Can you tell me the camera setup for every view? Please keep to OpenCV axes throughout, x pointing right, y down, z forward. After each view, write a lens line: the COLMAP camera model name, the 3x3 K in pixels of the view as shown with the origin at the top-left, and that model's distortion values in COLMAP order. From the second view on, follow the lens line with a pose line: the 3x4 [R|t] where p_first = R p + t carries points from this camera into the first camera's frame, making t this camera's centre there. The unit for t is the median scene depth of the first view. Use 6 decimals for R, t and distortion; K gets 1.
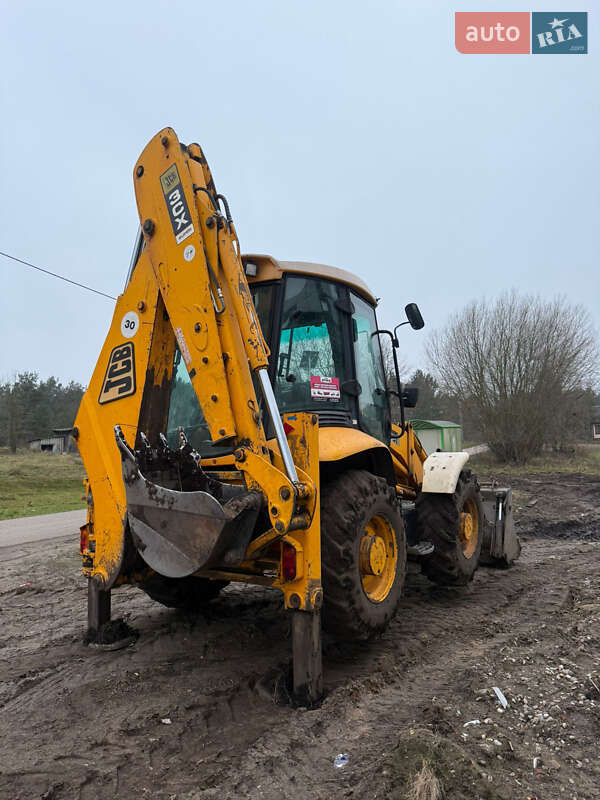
lens RADIAL K [[549.4, 0, 311.8], [0, 549.4, 401.8], [0, 0, 1]] dist [0.098162, -0.113048]
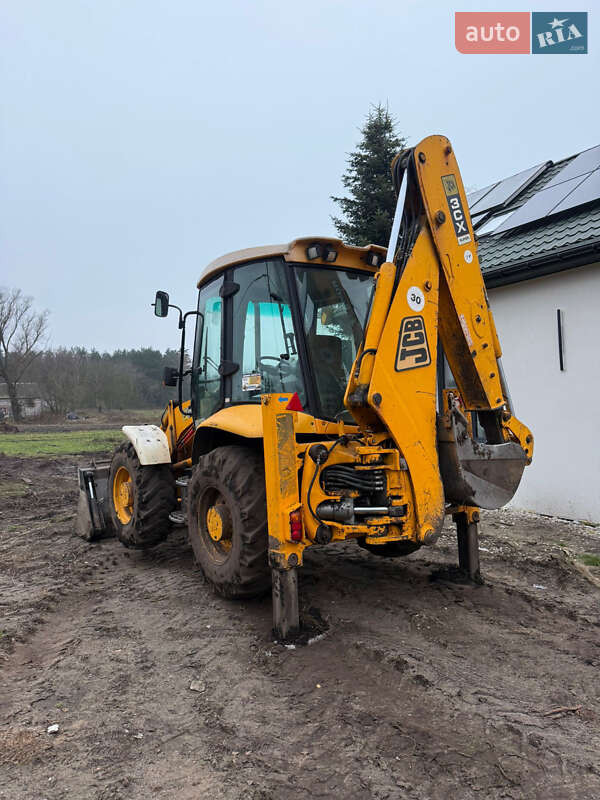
lens RADIAL K [[549.4, 0, 311.8], [0, 549.4, 401.8], [0, 0, 1]] dist [0.098162, -0.113048]
pose [[0.364959, 0.017604, 0.930857, -1.456140], [-0.037047, 0.999304, -0.004374, 0.074288], [-0.930286, -0.032890, 0.365357, 0.830793]]
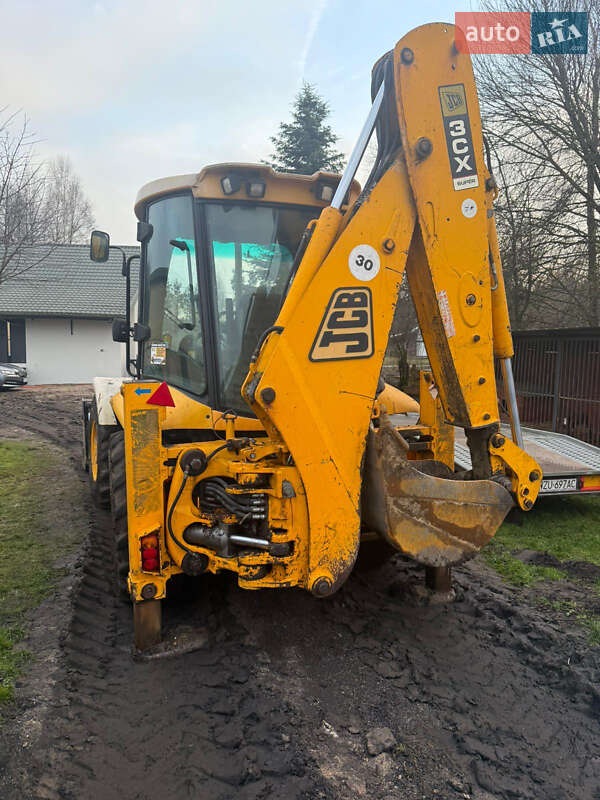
lens RADIAL K [[545.3, 0, 300.0], [0, 545.3, 400.0], [0, 0, 1]] dist [0.022744, 0.000953]
pose [[0.598548, 0.013027, 0.800981, -1.025523], [-0.167216, 0.979874, 0.109018, -0.022865], [-0.783441, -0.199189, 0.588680, 0.621419]]
